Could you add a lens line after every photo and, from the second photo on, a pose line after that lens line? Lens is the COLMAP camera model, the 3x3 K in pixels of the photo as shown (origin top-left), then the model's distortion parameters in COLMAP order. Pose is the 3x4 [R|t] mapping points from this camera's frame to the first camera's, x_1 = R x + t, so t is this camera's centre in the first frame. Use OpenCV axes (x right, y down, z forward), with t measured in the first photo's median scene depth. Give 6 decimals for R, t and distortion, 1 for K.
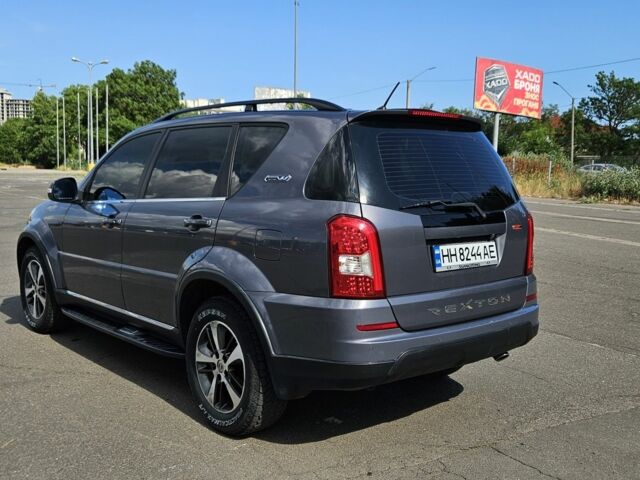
lens RADIAL K [[685.0, 0, 323.4], [0, 685.0, 229.2], [0, 0, 1]] dist [0.055205, 0.000000]
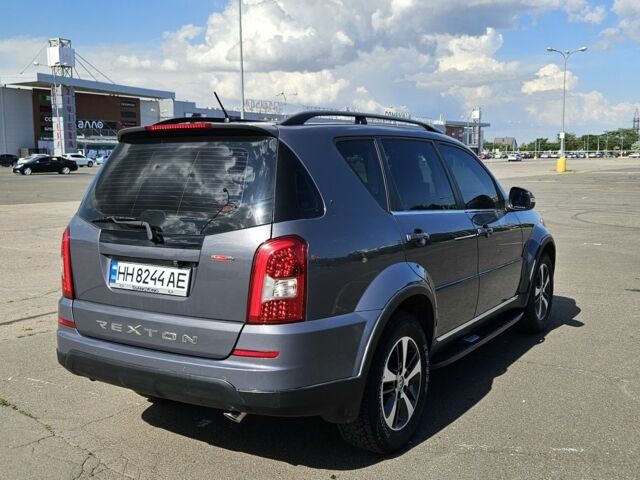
lens RADIAL K [[685.0, 0, 329.2], [0, 685.0, 224.2], [0, 0, 1]] dist [0.055205, 0.000000]
pose [[0.302408, 0.070704, -0.950552, 1.116298], [-0.070315, 0.996183, 0.051728, -0.096336], [0.950581, 0.051195, 0.306226, 0.902673]]
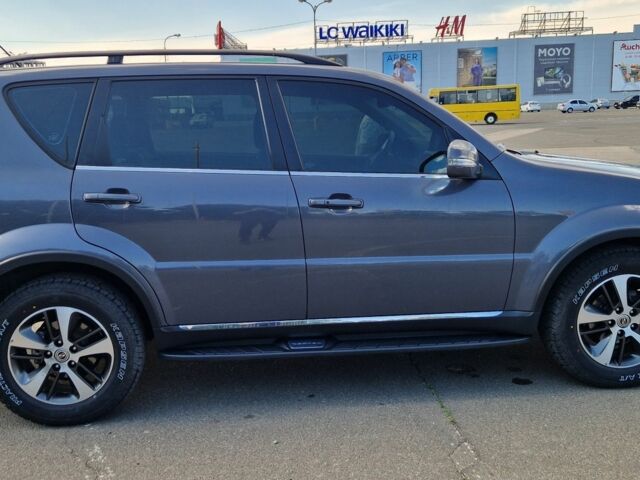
lens RADIAL K [[687.7, 0, 322.3], [0, 687.7, 234.9], [0, 0, 1]] dist [0.054199, 0.000000]
pose [[-0.582718, 0.141659, -0.800233, 0.723825], [-0.047862, 0.976999, 0.207802, -0.183604], [0.811264, 0.159391, -0.562535, 2.083705]]
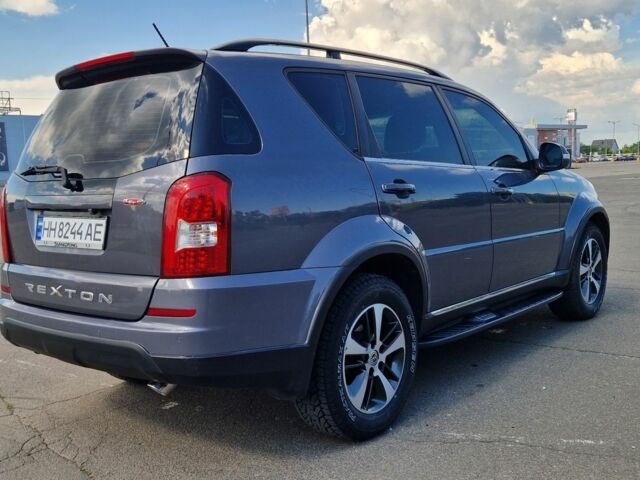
lens RADIAL K [[685.0, 0, 311.3], [0, 685.0, 243.5], [0, 0, 1]] dist [0.055205, 0.000000]
pose [[0.156466, 0.076529, -0.984714, 1.020698], [-0.042703, 0.996586, 0.070666, -0.018489], [0.986760, 0.030994, 0.159200, 1.104412]]
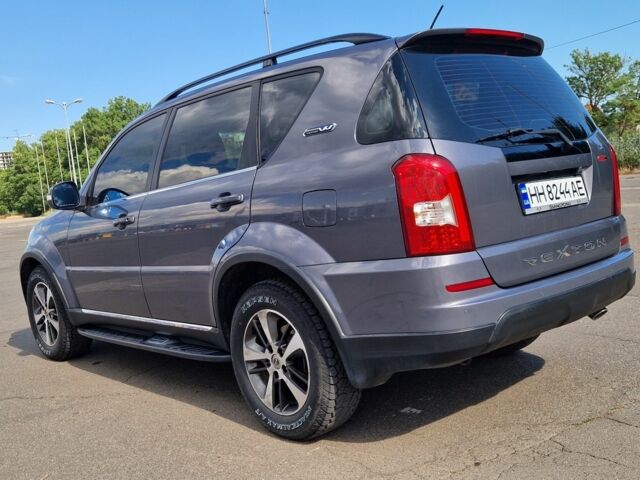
lens RADIAL K [[685.0, 0, 308.8], [0, 685.0, 247.7], [0, 0, 1]] dist [0.055205, 0.000000]
pose [[0.992564, -0.121323, -0.009882, -0.084394], [0.121380, 0.992591, 0.005418, 0.059649], [0.009151, -0.006578, 0.999936, 0.150418]]
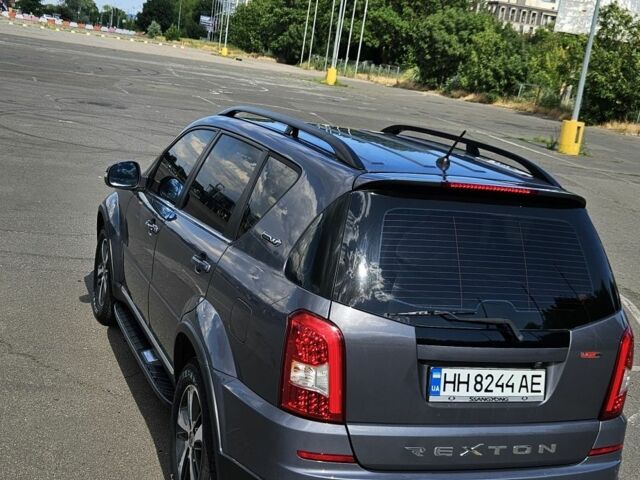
lens RADIAL K [[911.6, 0, 304.4], [0, 911.6, 245.1], [0, 0, 1]] dist [0.040027, 0.000000]
pose [[0.927100, 0.180932, -0.328251, 0.307828], [-0.152071, 0.982027, 0.111789, -0.183479], [0.342578, -0.053722, 0.937952, 0.006142]]
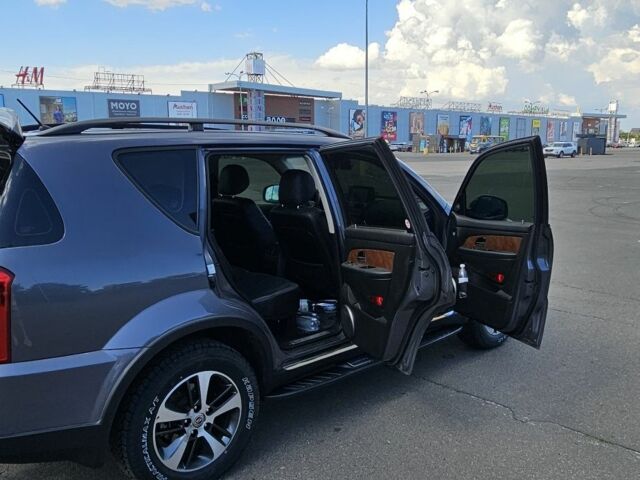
lens RADIAL K [[556.7, 0, 319.1], [0, 556.7, 246.3], [0, 0, 1]] dist [-0.001272, 0.009081]
pose [[0.039507, 0.157176, -0.986780, 0.913571], [-0.082591, 0.984685, 0.153536, -0.176265], [0.995800, 0.075433, 0.051883, 1.421194]]
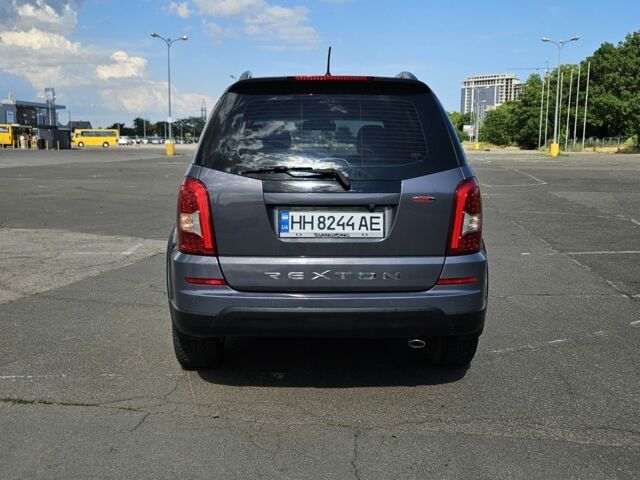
lens RADIAL K [[685.0, 0, 313.8], [0, 685.0, 221.0], [0, 0, 1]] dist [0.055205, 0.000000]
pose [[0.771587, 0.058787, -0.633401, 0.762347], [-0.048391, 0.998260, 0.033701, 0.001953], [0.634280, 0.004647, 0.773089, 0.230969]]
